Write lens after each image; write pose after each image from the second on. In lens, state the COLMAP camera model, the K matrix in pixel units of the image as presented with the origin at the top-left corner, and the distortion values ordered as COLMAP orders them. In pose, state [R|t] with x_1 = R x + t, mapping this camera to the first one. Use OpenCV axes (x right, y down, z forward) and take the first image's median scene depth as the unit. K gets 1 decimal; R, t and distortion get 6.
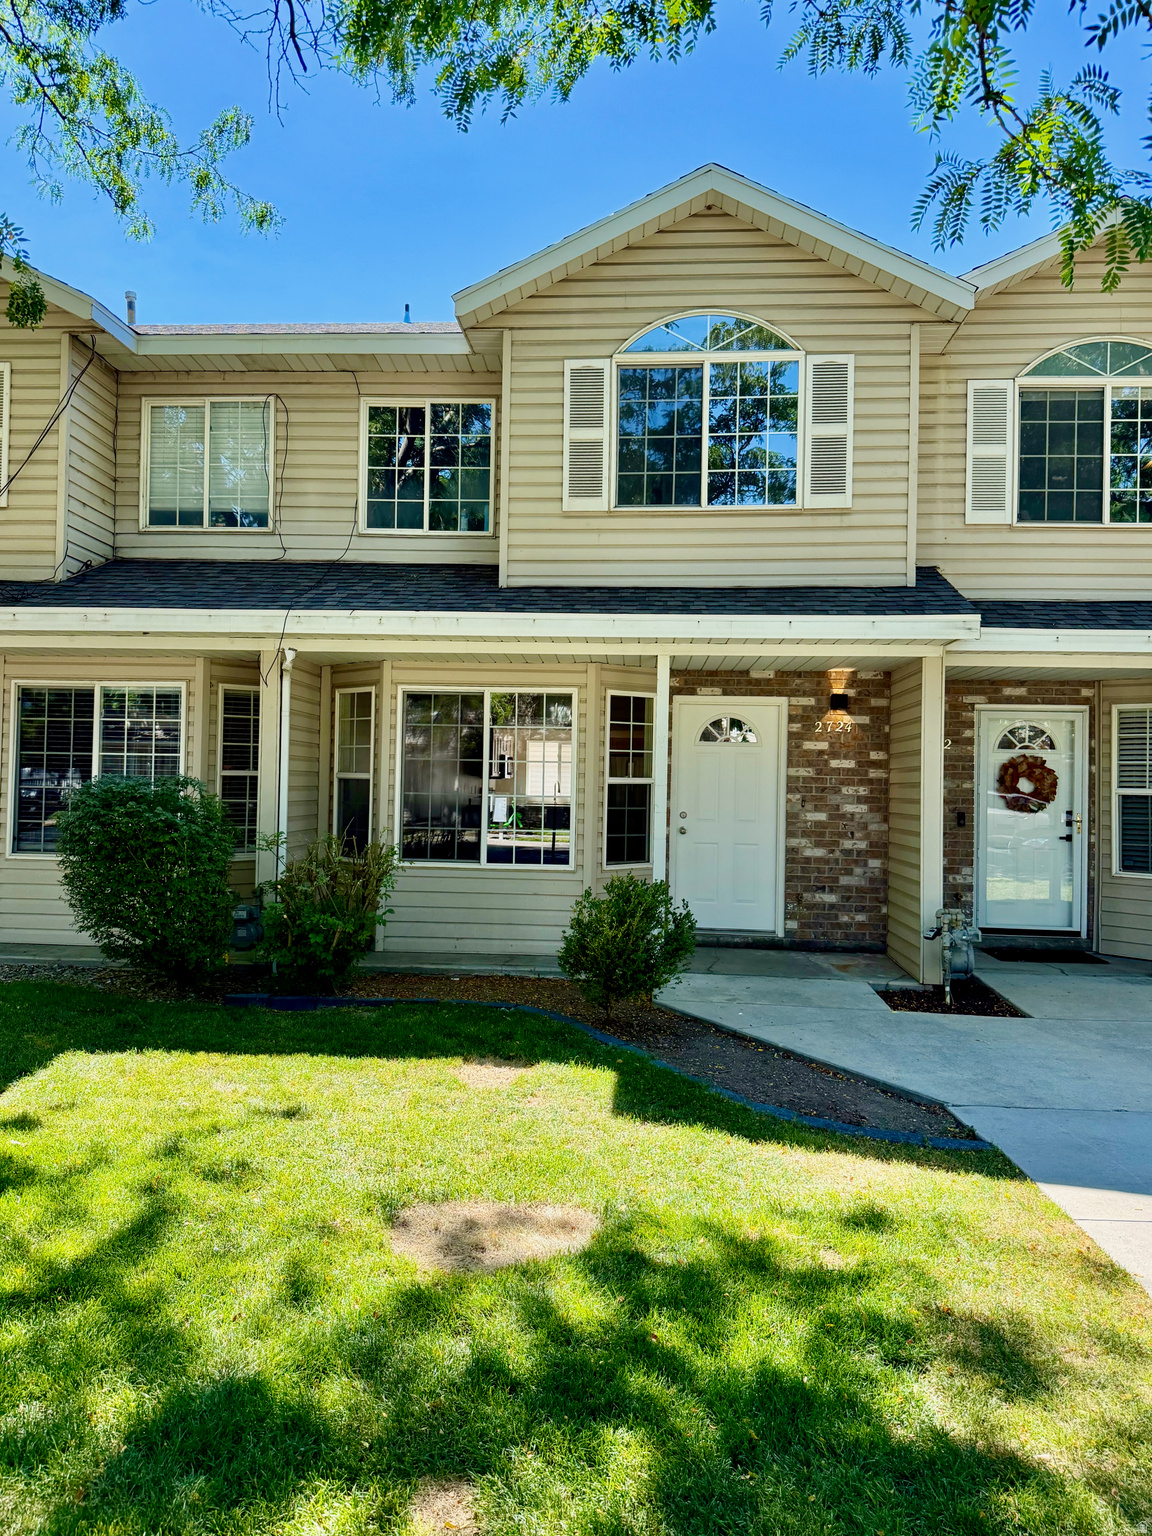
lens RADIAL K [[1086.9, 0, 580.1], [0, 1086.9, 769.3], [0, 0, 1]] dist [0.032840, -0.039760]
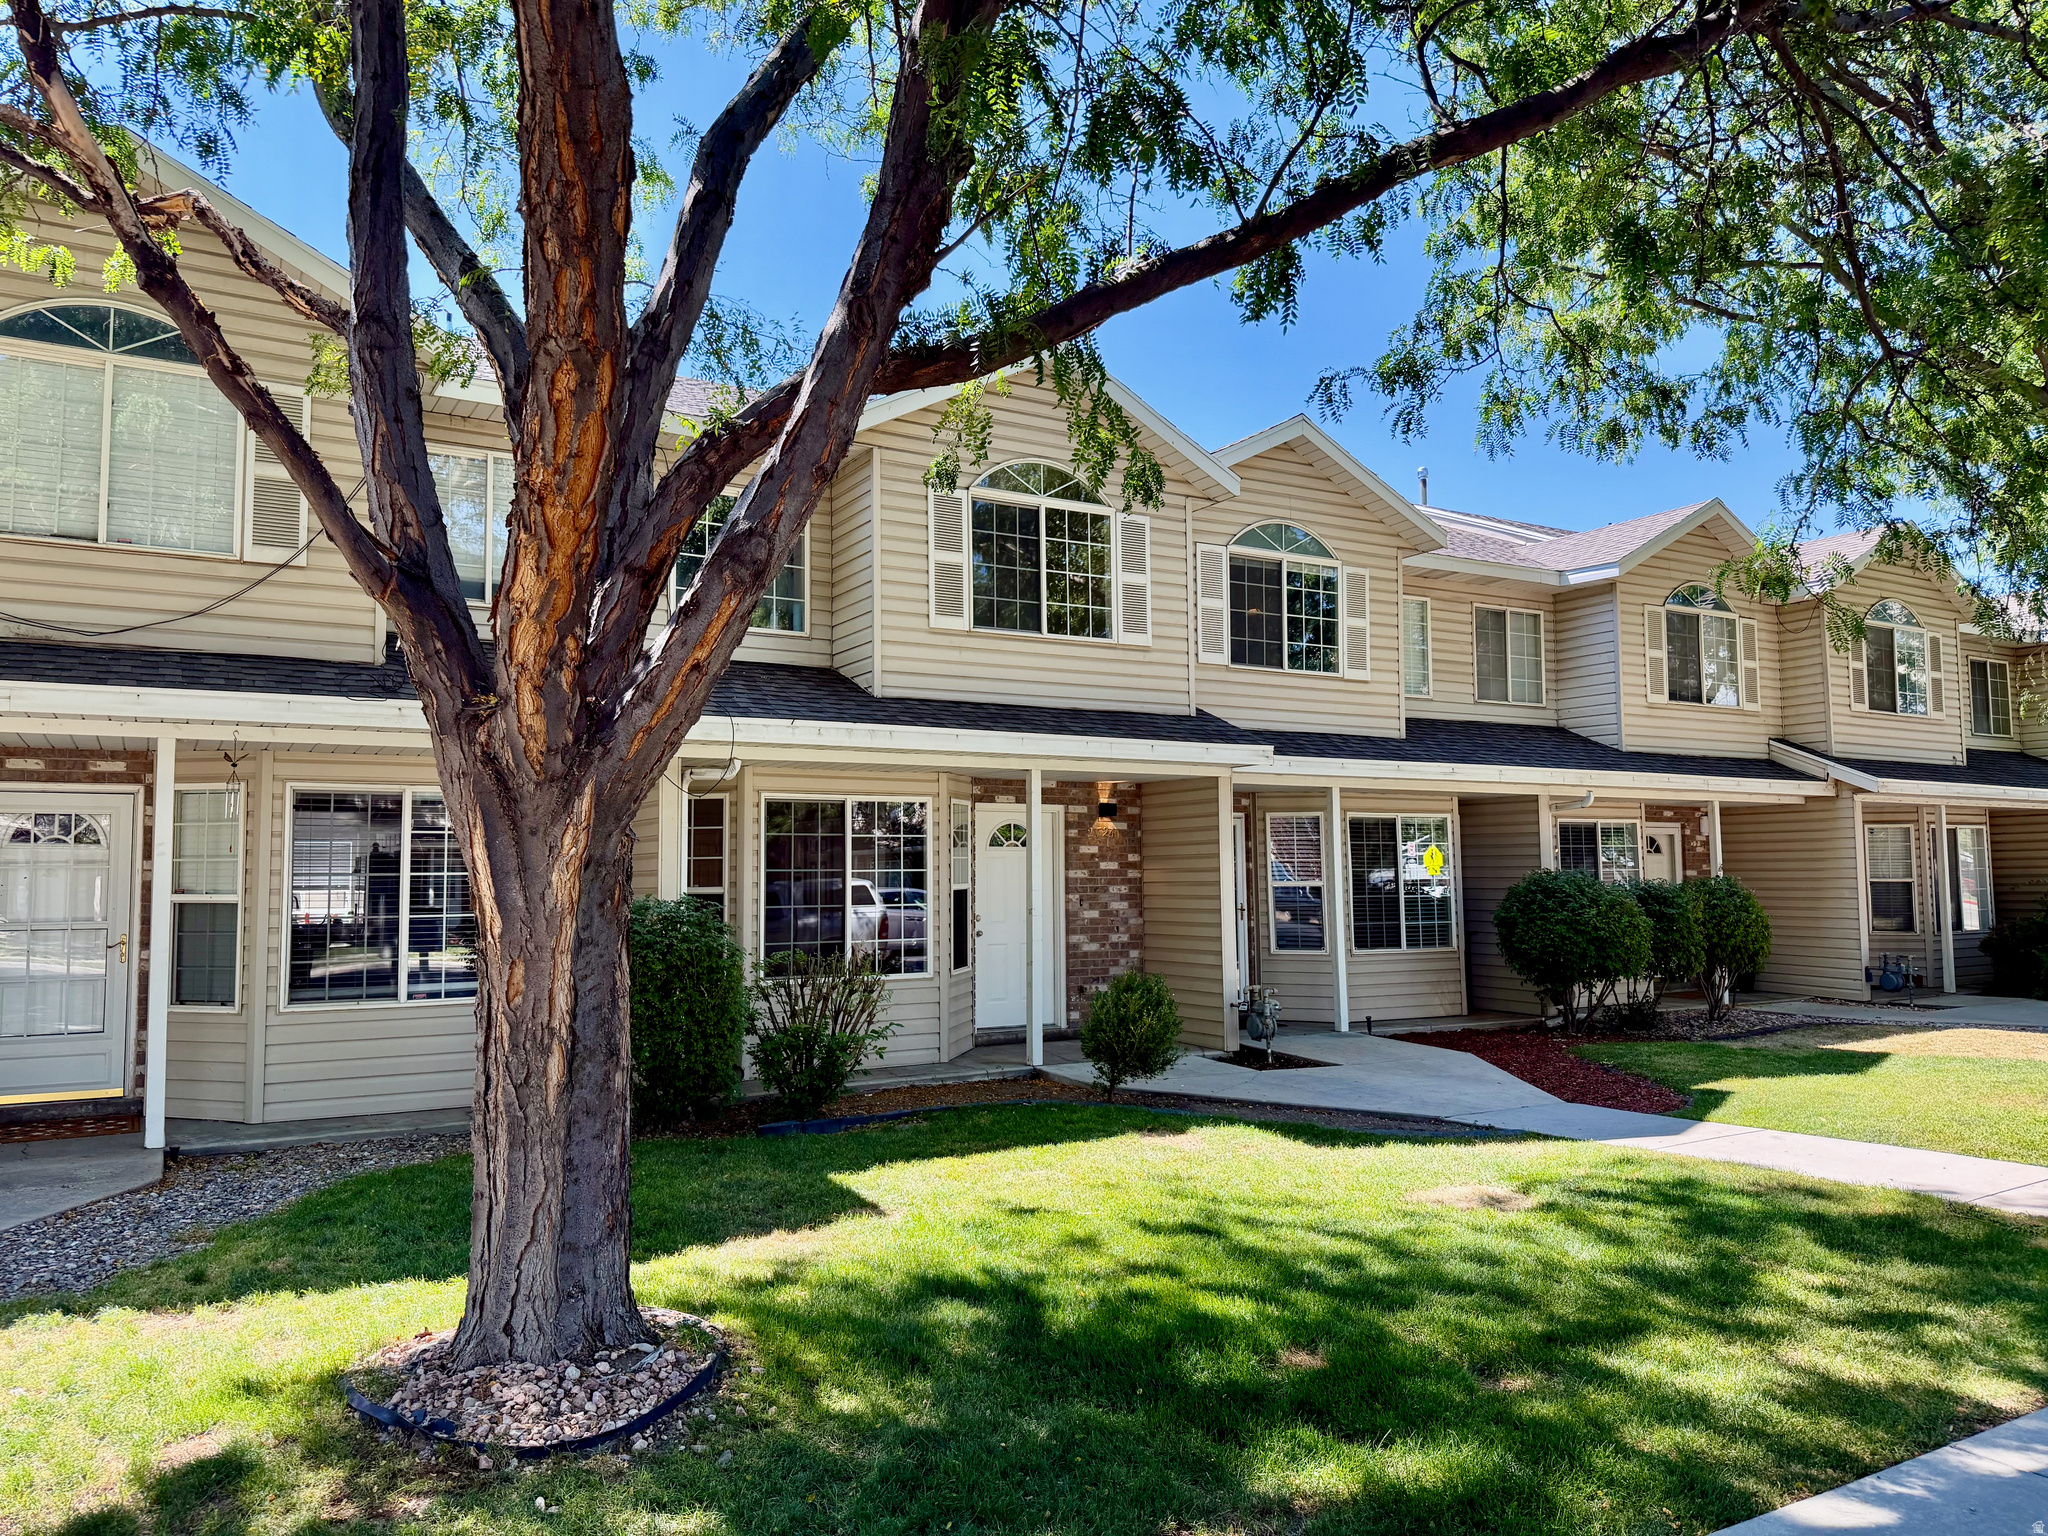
lens RADIAL K [[1449.2, 0, 1007.1], [0, 1449.2, 768.2], [0, 0, 1]] dist [0.032840, -0.039760]
pose [[0.802301, 0.017884, 0.596652, -0.729423], [0.033132, 0.996676, -0.074426, 0.002708], [-0.595999, 0.079481, 0.799042, -0.131510]]
